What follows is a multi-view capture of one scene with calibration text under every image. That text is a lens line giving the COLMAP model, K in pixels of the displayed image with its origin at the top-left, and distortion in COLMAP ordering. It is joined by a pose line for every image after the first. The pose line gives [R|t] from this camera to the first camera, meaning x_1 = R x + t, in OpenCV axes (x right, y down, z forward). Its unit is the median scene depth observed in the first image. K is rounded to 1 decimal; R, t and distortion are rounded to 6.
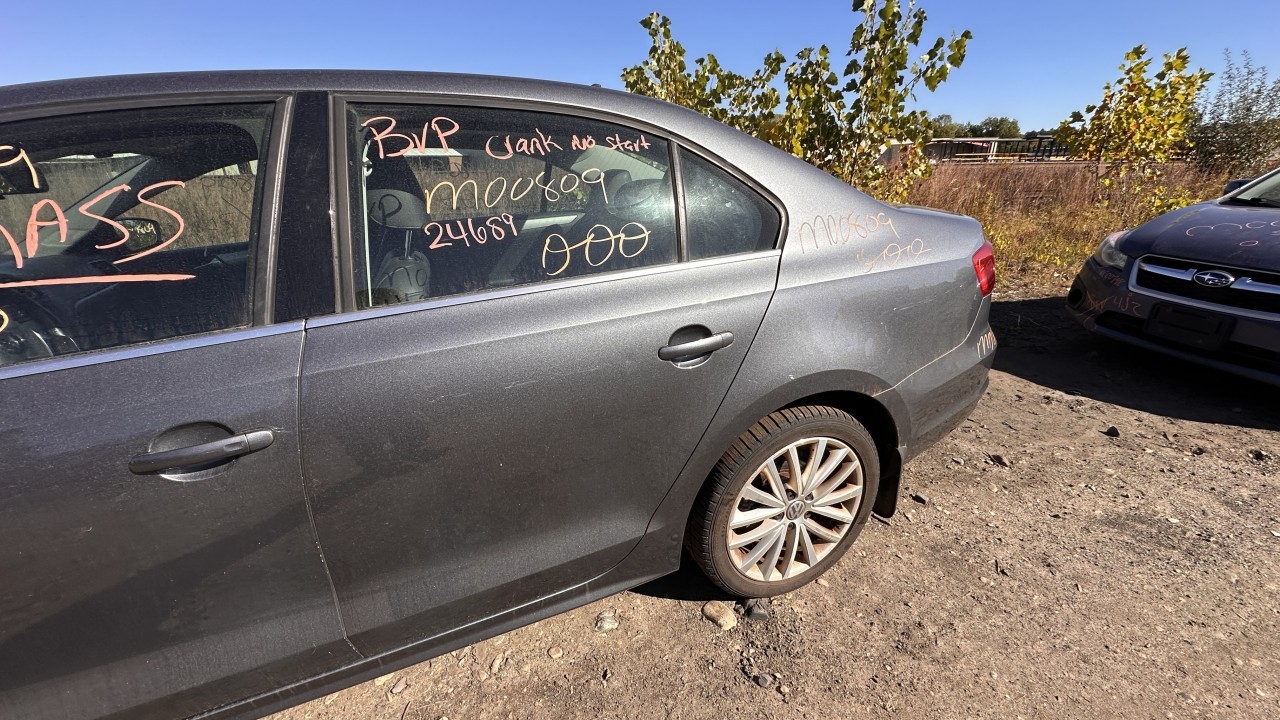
lens RADIAL K [[509.5, 0, 640.0], [0, 509.5, 360.0], [0, 0, 1]] dist [-0.002444, 0.000187]
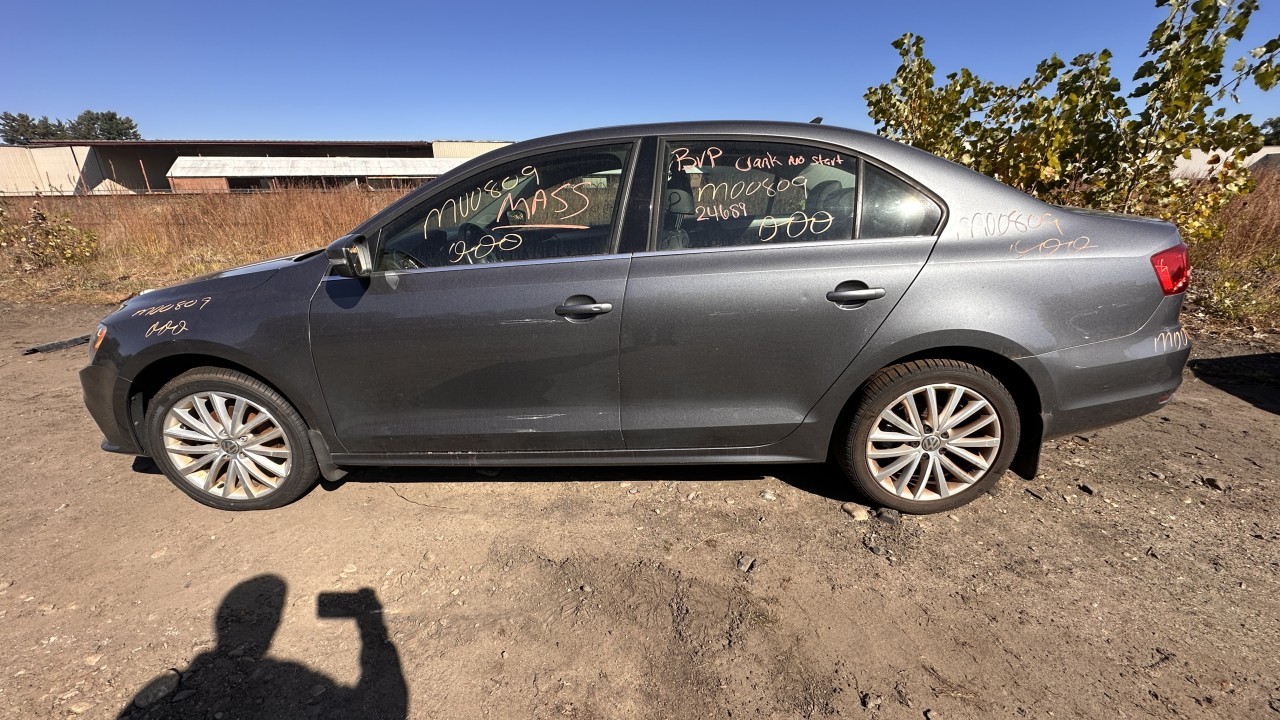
lens RADIAL K [[509.5, 0, 640.0], [0, 509.5, 360.0], [0, 0, 1]] dist [-0.002444, 0.000187]
pose [[0.909240, 0.136388, -0.393295, 0.114076], [-0.147809, 0.989015, 0.001261, 0.190116], [0.389147, 0.056986, 0.919411, -0.450890]]
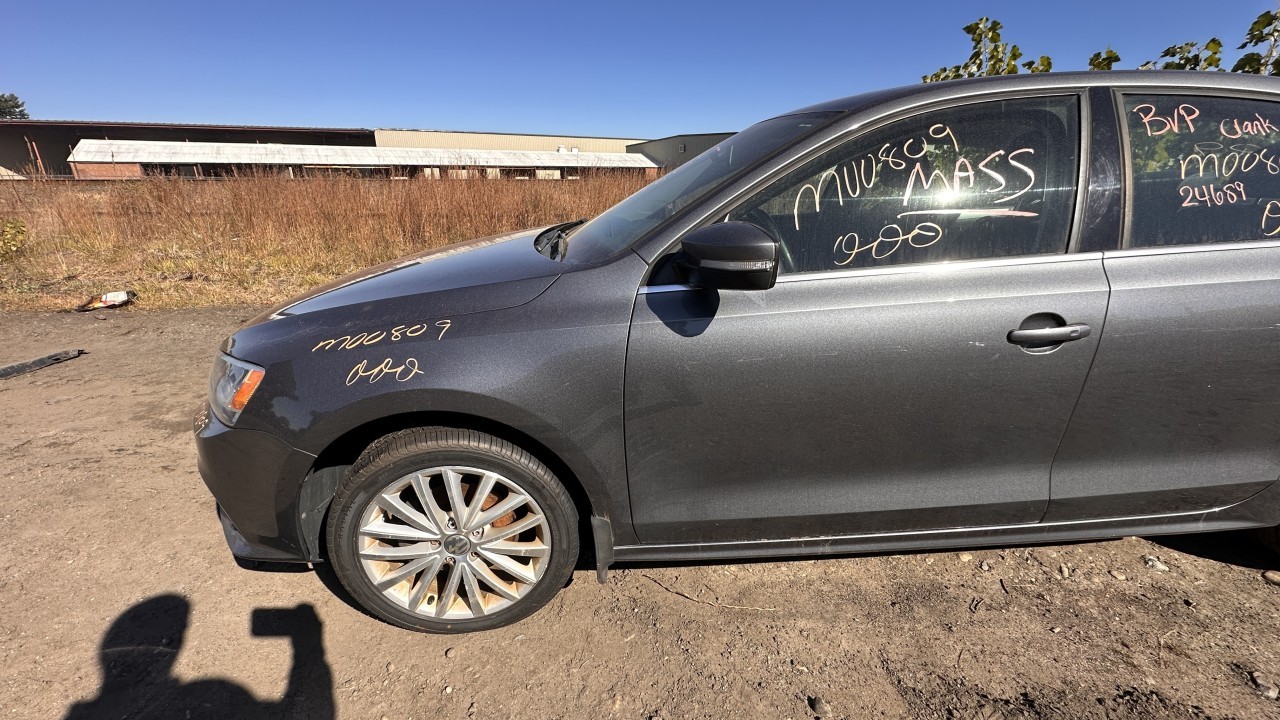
lens RADIAL K [[509.5, 0, 640.0], [0, 509.5, 360.0], [0, 0, 1]] dist [-0.002444, 0.000187]
pose [[0.945356, 0.122197, -0.302273, -0.820858], [-0.129043, 0.991635, -0.002702, 0.220642], [0.299415, 0.041561, 0.953218, -0.387681]]
